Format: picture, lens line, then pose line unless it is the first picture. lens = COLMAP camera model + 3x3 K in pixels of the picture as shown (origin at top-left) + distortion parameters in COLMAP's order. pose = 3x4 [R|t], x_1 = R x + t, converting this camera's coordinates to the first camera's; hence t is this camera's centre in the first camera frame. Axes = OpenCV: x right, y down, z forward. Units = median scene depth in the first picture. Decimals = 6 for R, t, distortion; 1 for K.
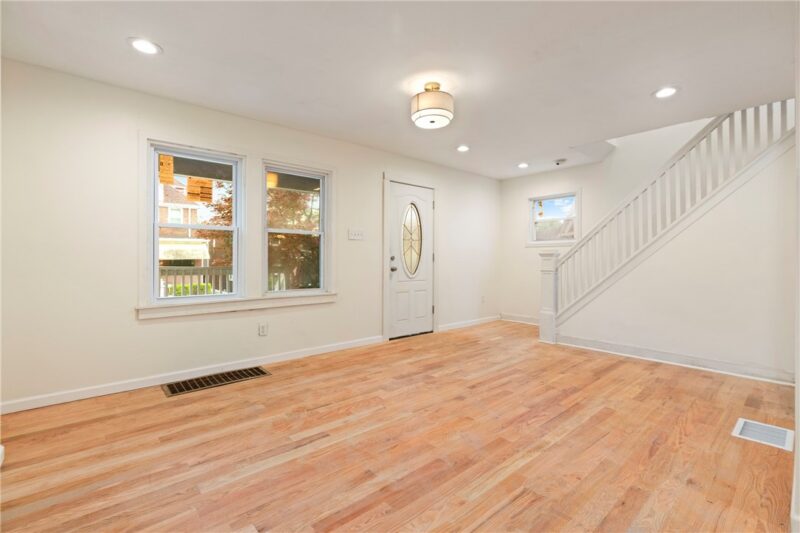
lens RADIAL K [[360.9, 0, 396.4], [0, 360.9, 259.1], [0, 0, 1]] dist [-0.013199, 0.003548]
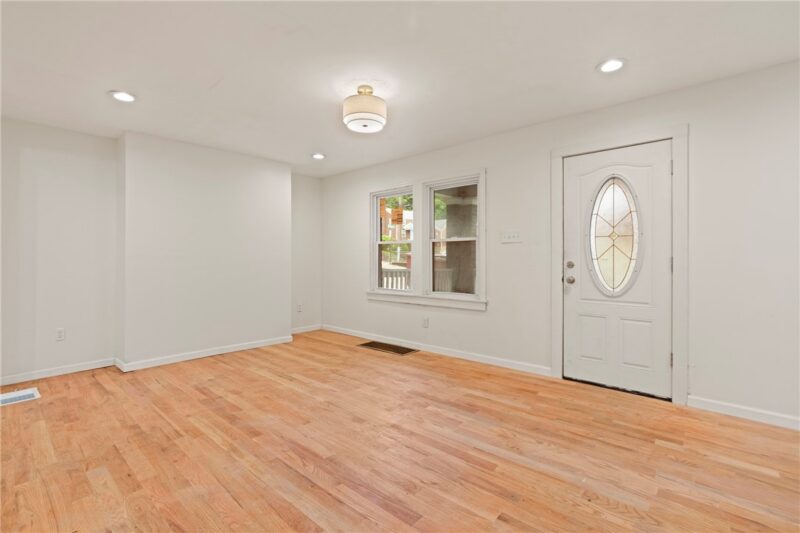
lens RADIAL K [[360.9, 0, 400.0], [0, 360.9, 265.3], [0, 0, 1]] dist [-0.013199, 0.003548]
pose [[0.134977, 0.011816, -0.990778, 1.039089], [-0.001048, 0.999930, 0.011782, -0.015470], [0.990848, -0.000552, 0.134980, 0.935265]]
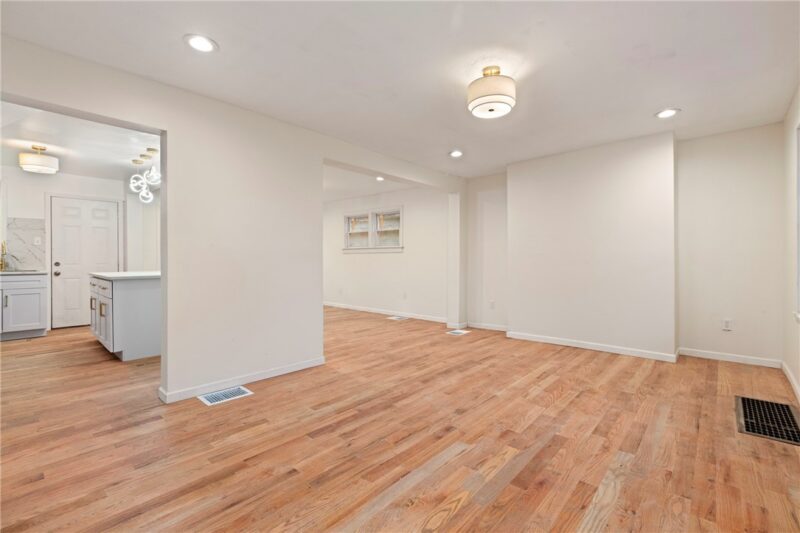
lens RADIAL K [[360.9, 0, 400.2], [0, 360.9, 263.2], [0, 0, 1]] dist [-0.013199, 0.003548]
pose [[-0.991565, 0.002515, -0.129584, 0.428723], [0.001517, 0.999968, 0.007795, -0.003204], [0.129600, 0.007532, -0.991538, 1.808354]]
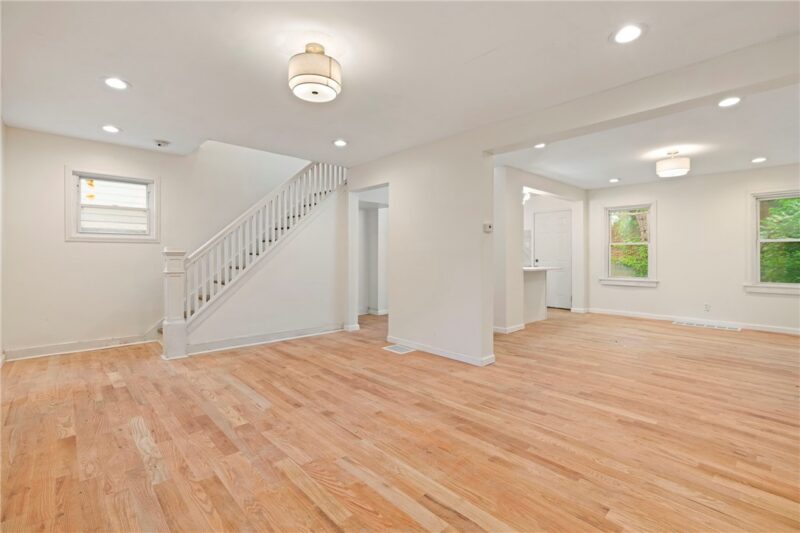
lens RADIAL K [[360.9, 0, 401.4], [0, 360.9, 256.9], [0, 0, 1]] dist [-0.013199, 0.003548]
pose [[-0.039447, 0.001302, 0.999221, -0.703769], [-0.003013, 0.999994, -0.001422, -0.007279], [-0.999217, -0.003067, -0.039442, 0.810887]]
